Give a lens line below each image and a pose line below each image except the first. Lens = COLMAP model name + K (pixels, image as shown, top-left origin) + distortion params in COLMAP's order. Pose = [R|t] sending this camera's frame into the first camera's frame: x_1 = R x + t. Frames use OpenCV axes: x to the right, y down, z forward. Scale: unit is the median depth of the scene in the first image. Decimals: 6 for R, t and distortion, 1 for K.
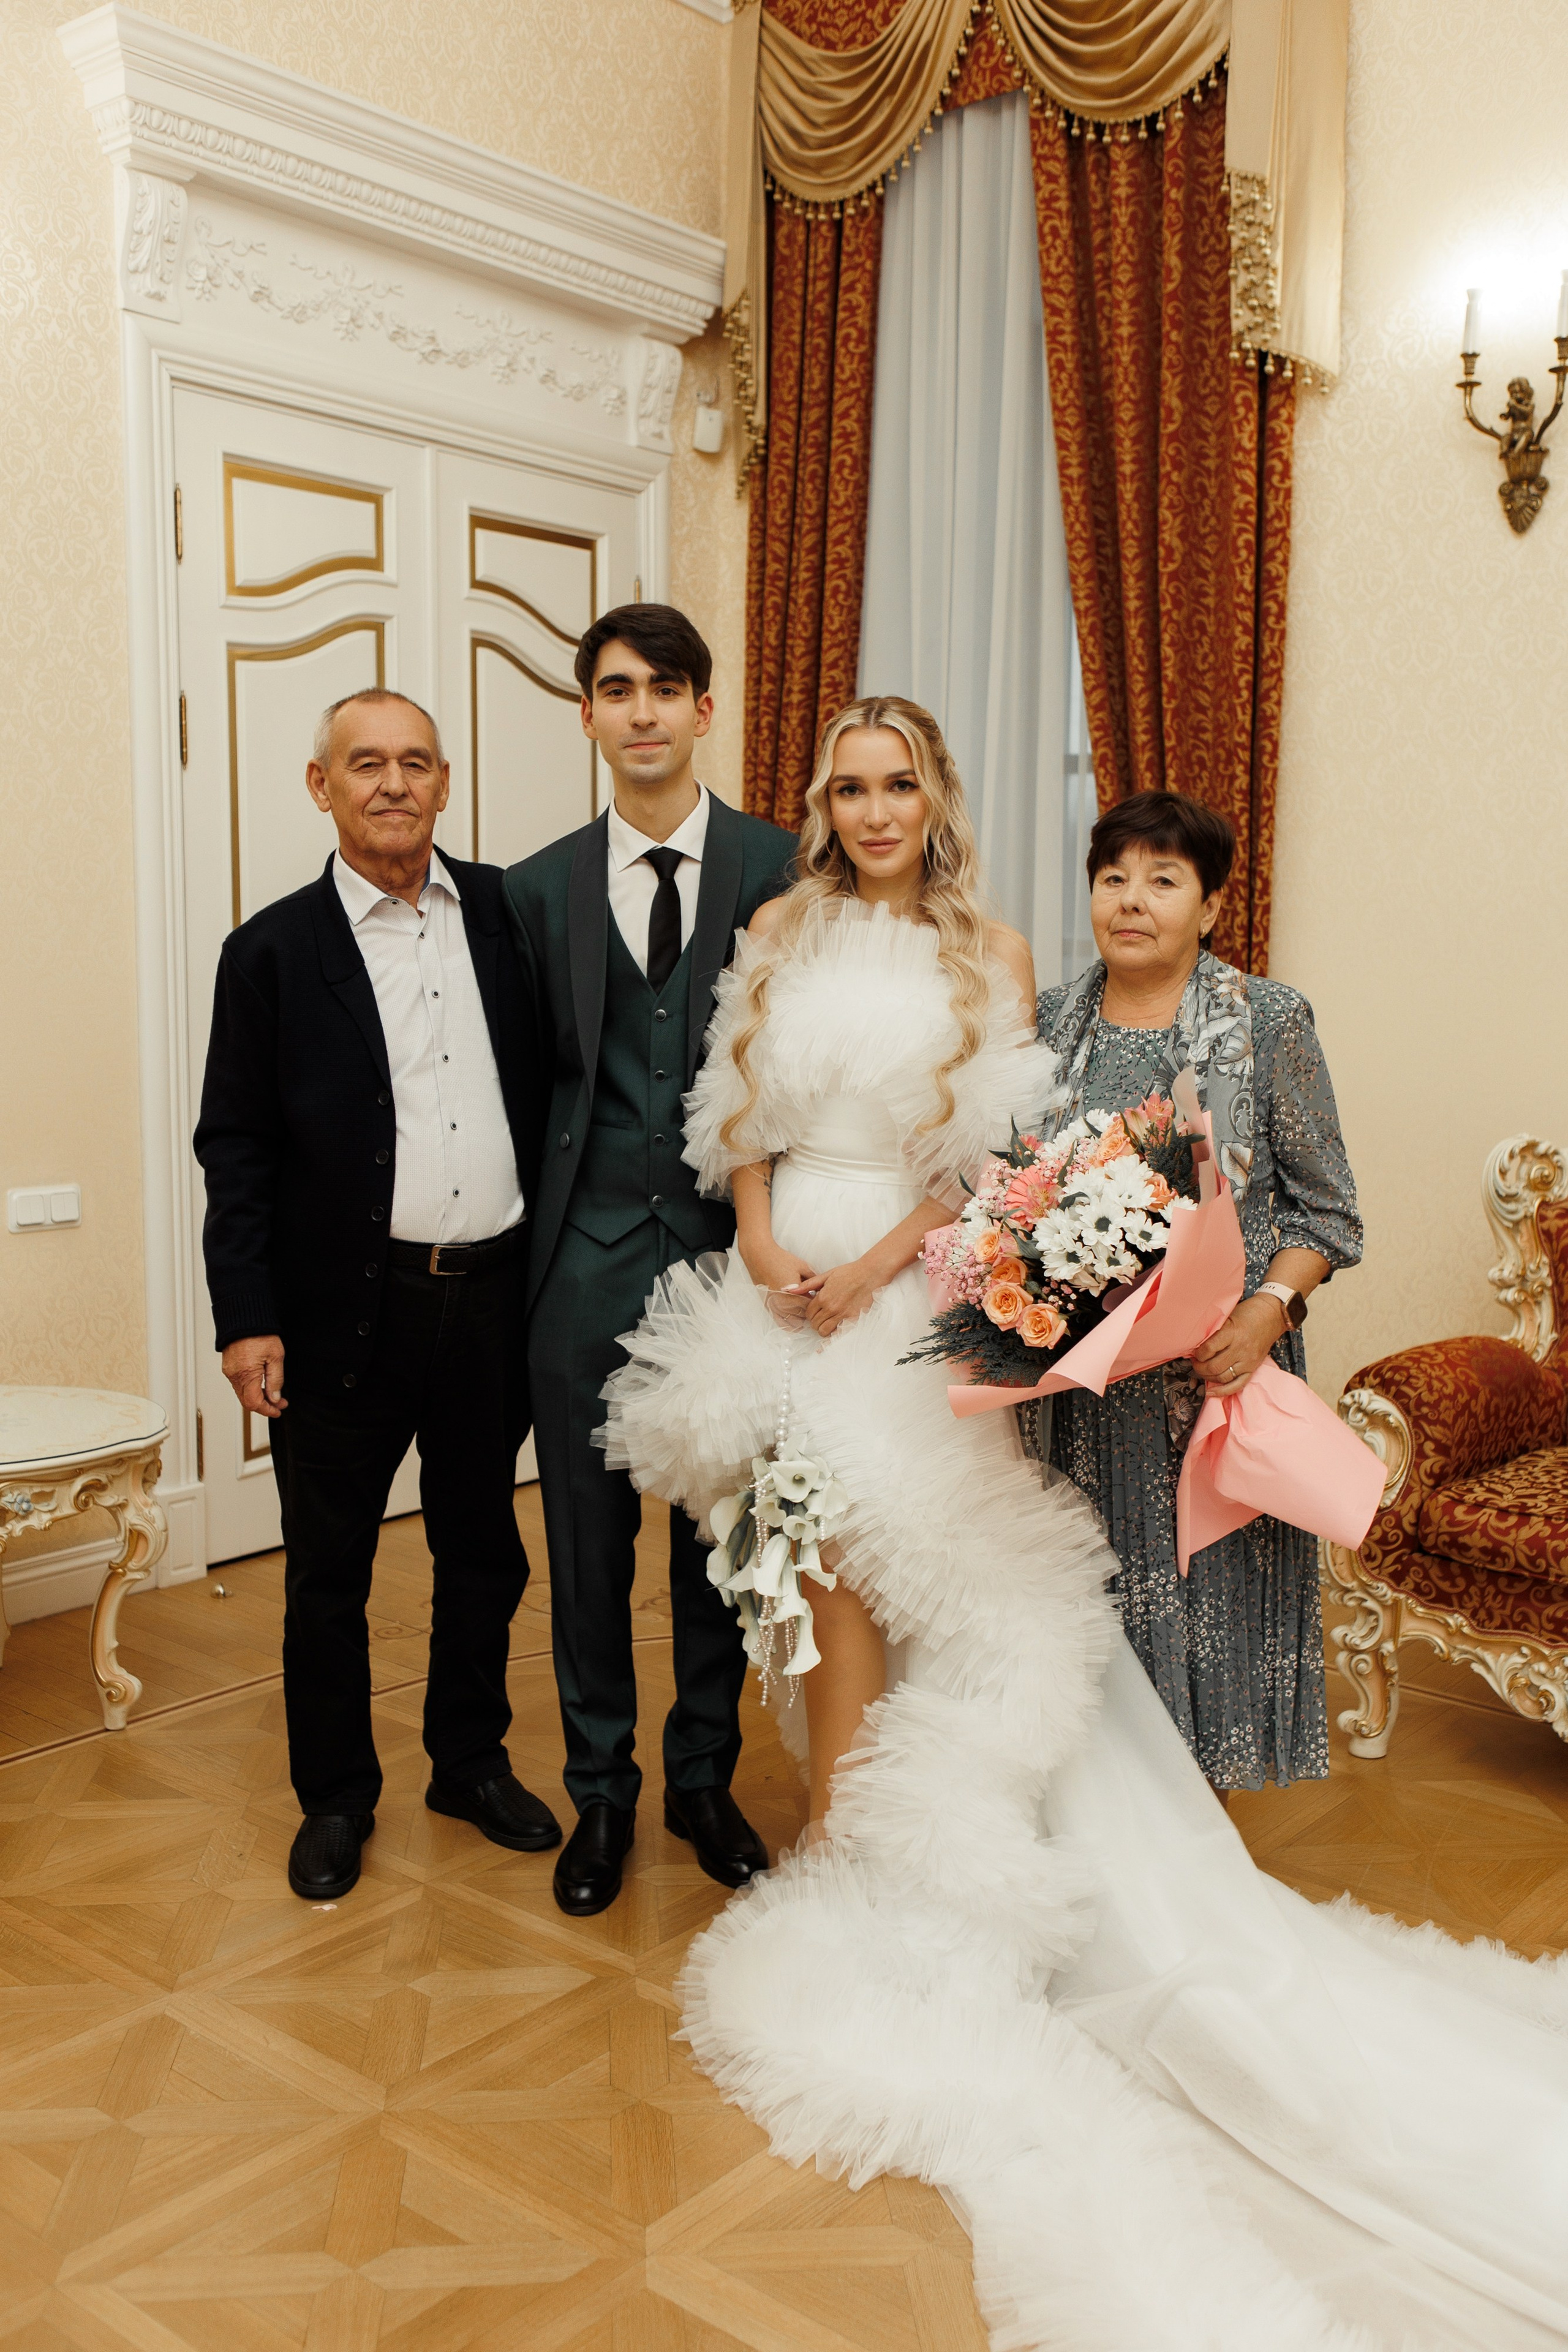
lens RADIAL K [[2100.2, 0, 792.5], [0, 2100.2, 1176.6], [0, 0, 1]] dist [0.011489, -0.006979]
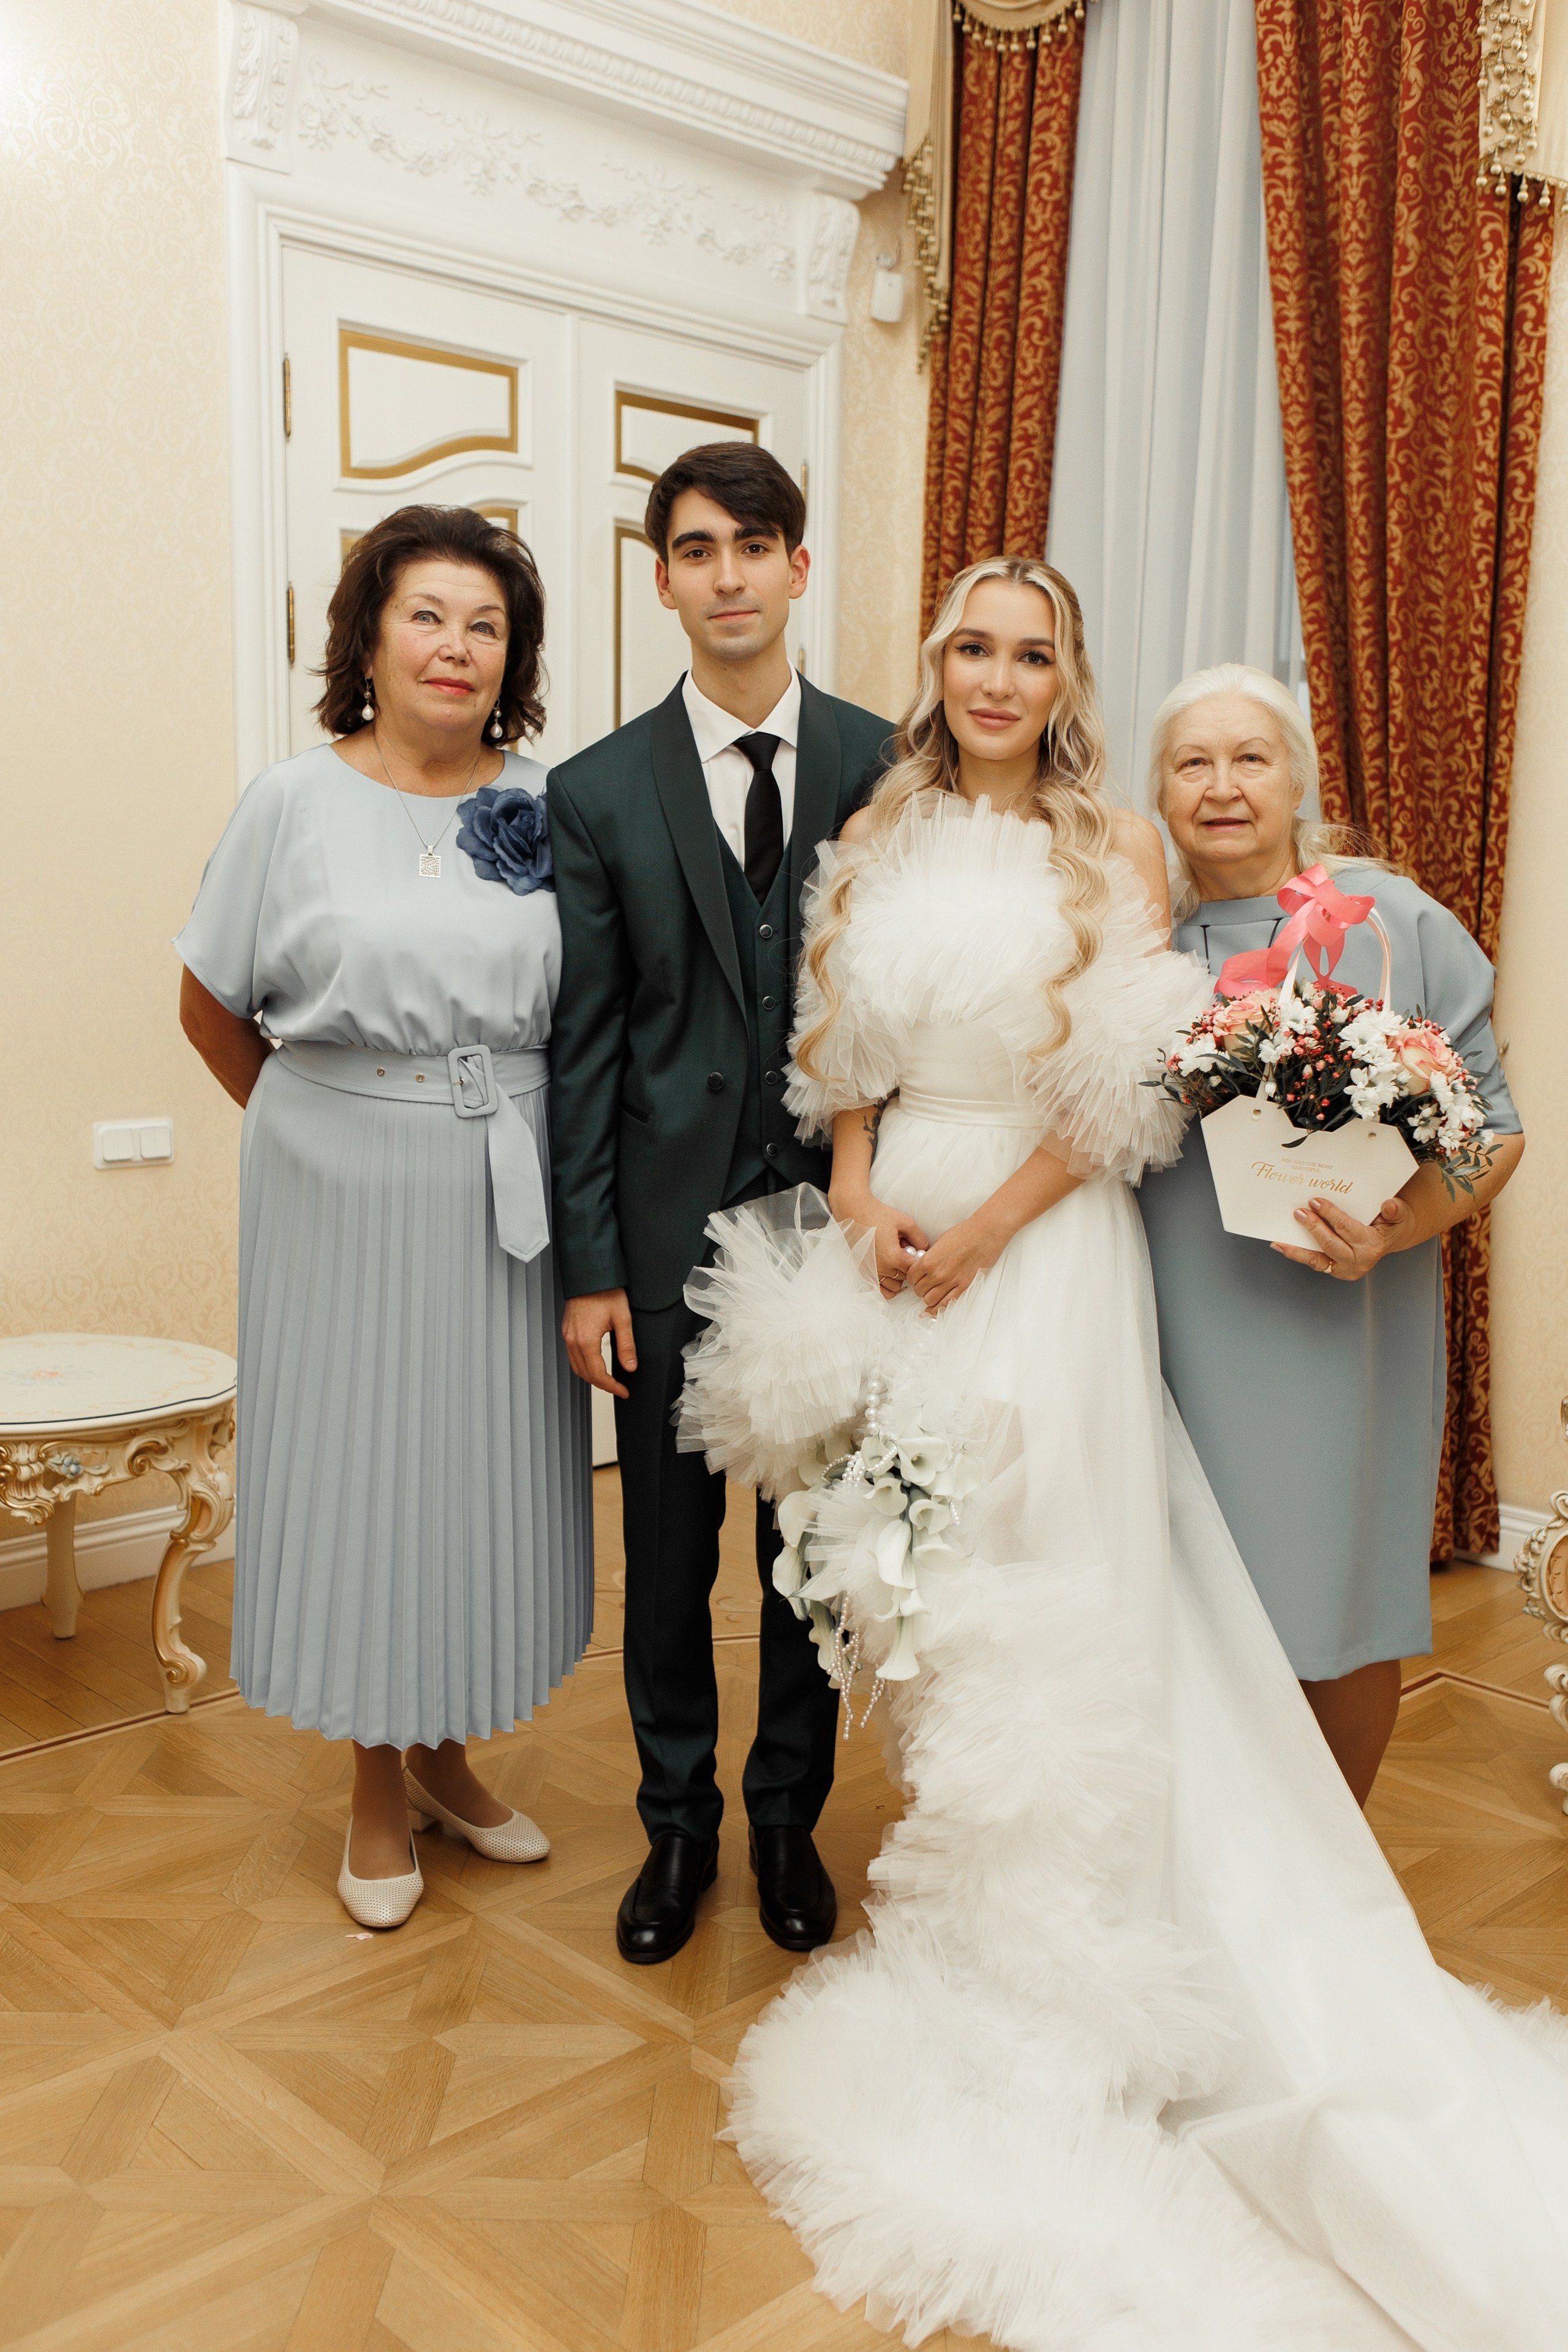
lens RADIAL K [[2151.6, 0, 792.2], [0, 2151.6, 1179.0], [0, 0, 1]] dist [0.010630, -0.005987]
pose [[0.993915, 0.022755, -0.107776, 0.032854], [-0.020016, 0.999450, 0.026433, -0.000159], [0.108319, -0.024115, 0.993824, 0.079764]]
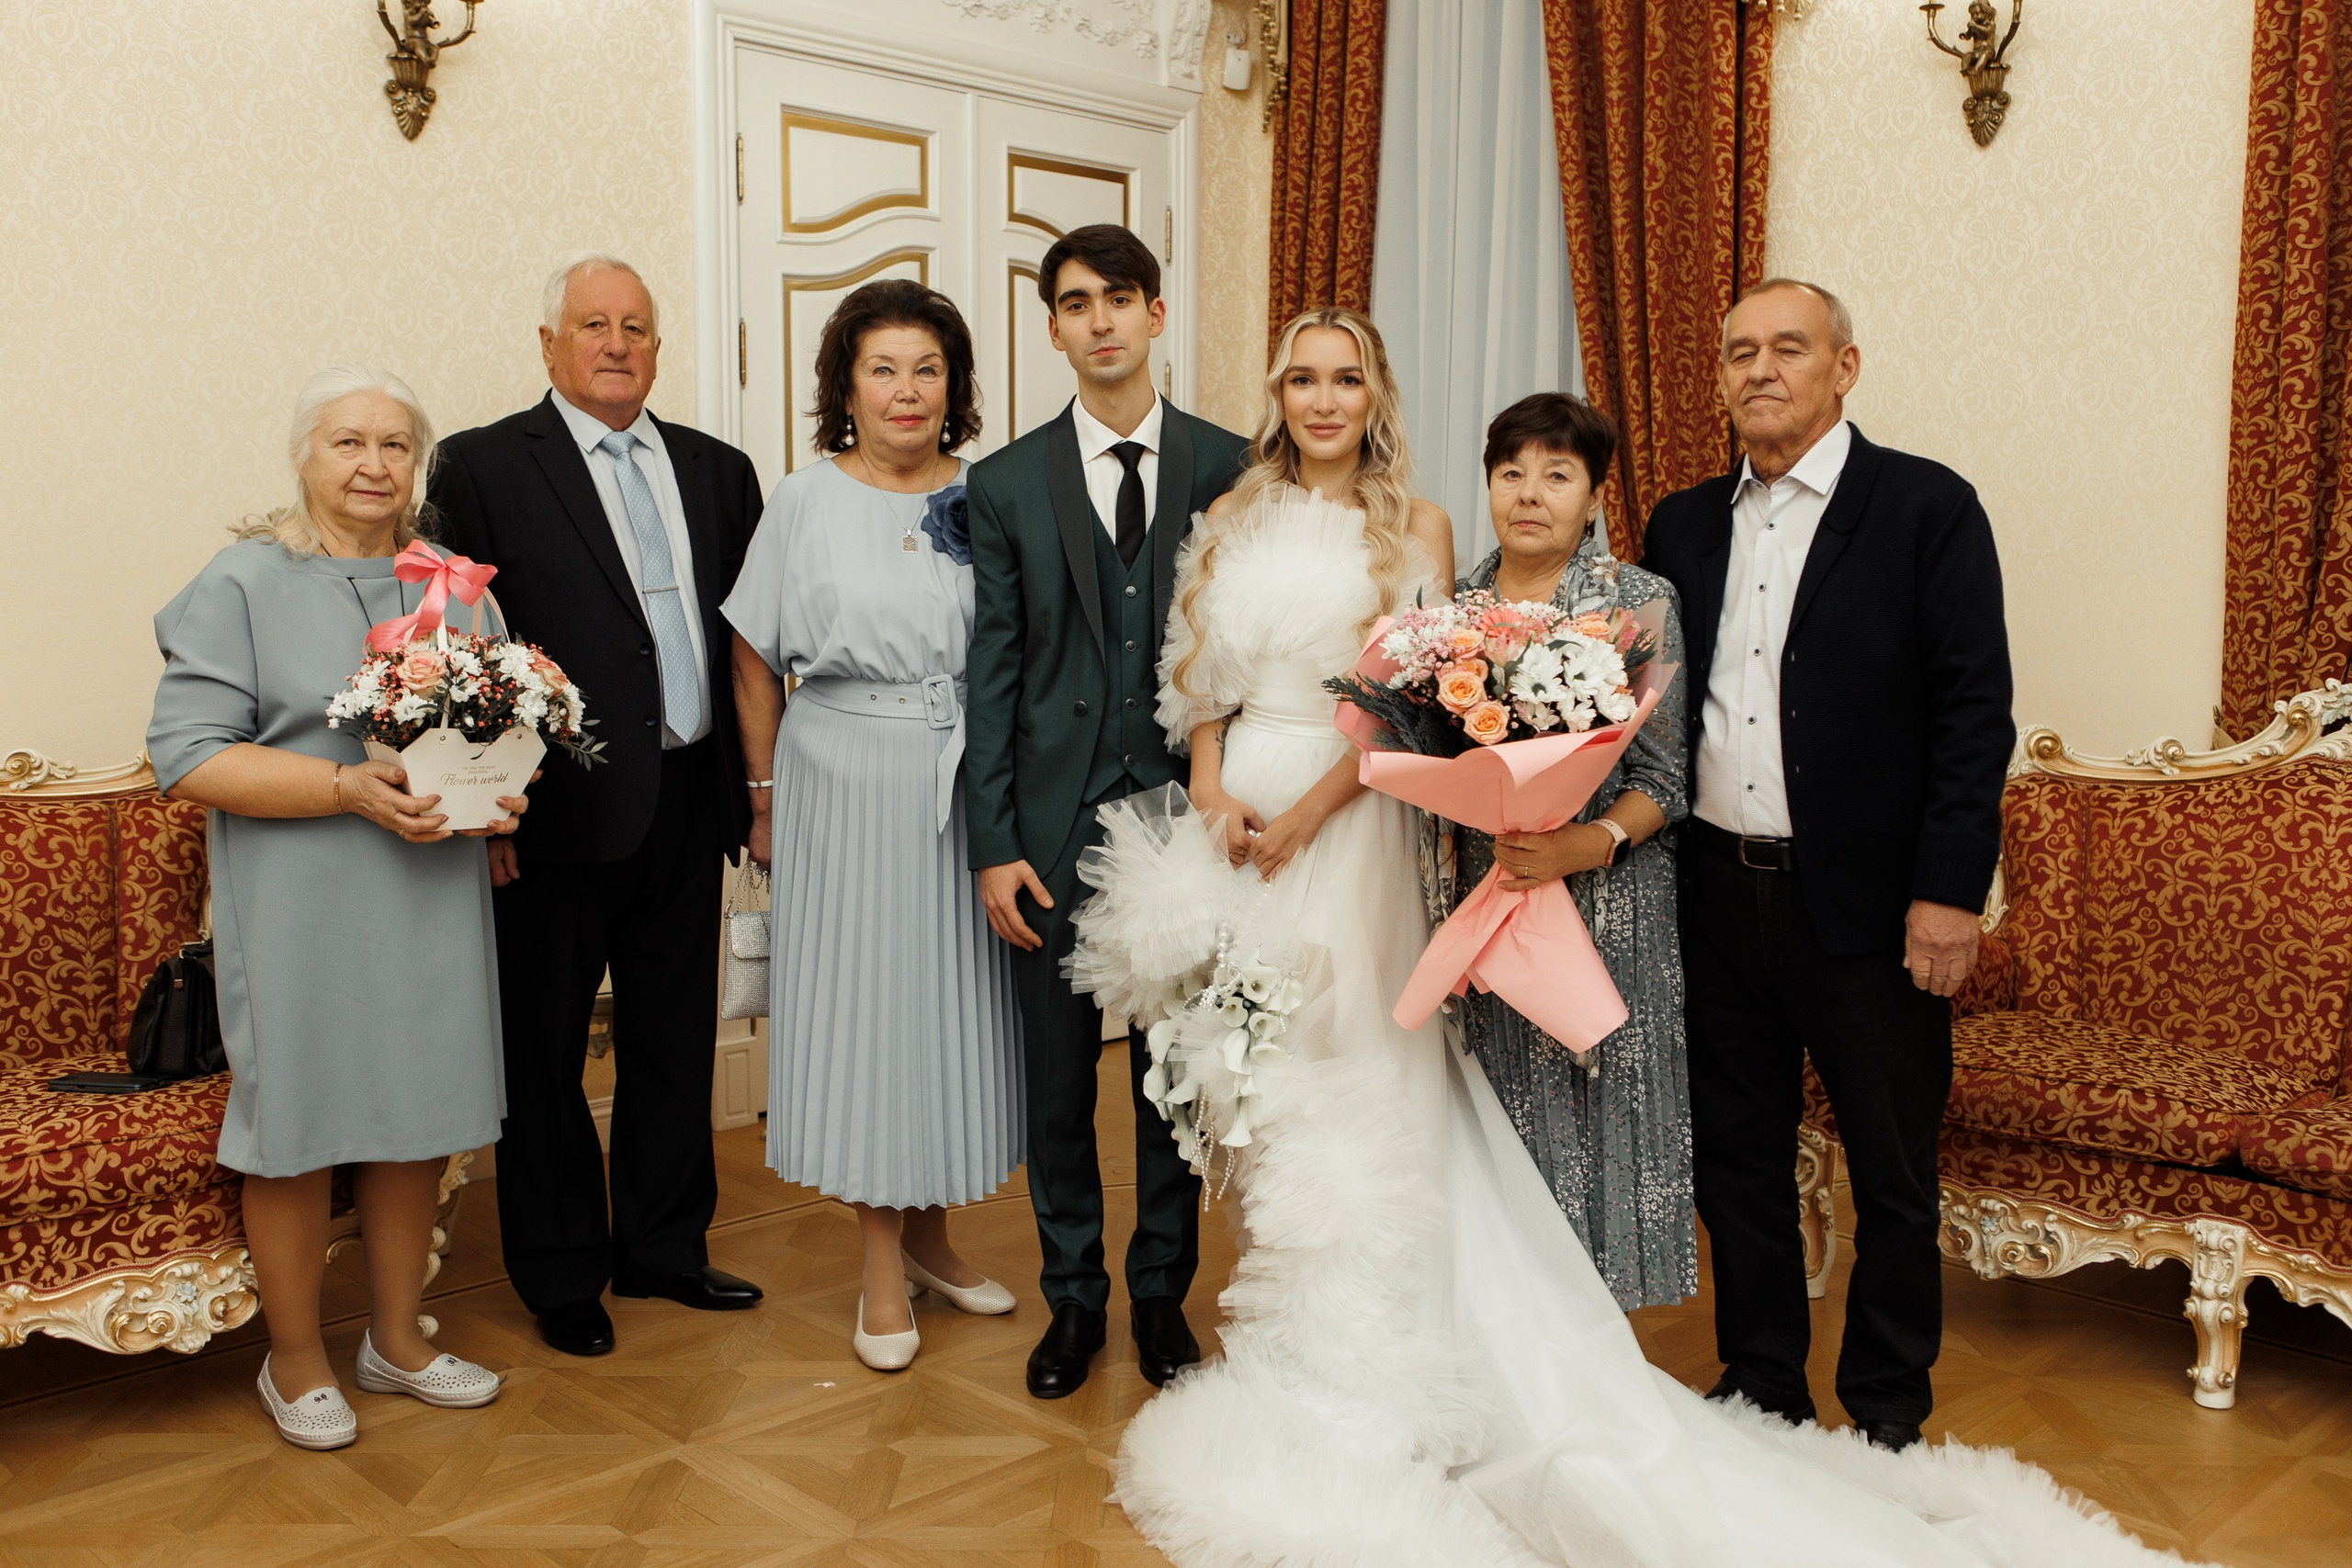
lens RADIAL K [[2100.0, 0, 1193.2], [0, 2100.0, 763.3], [0, 0, 1]] dist [0.011489, -0.006979]
pose [[0.994899, 0.003831, -0.100800, 0.056423], [-0.005791, 0.999800, -0.019154, 0.022590], [0.100706, 0.019640, 0.994722, -0.071331]]
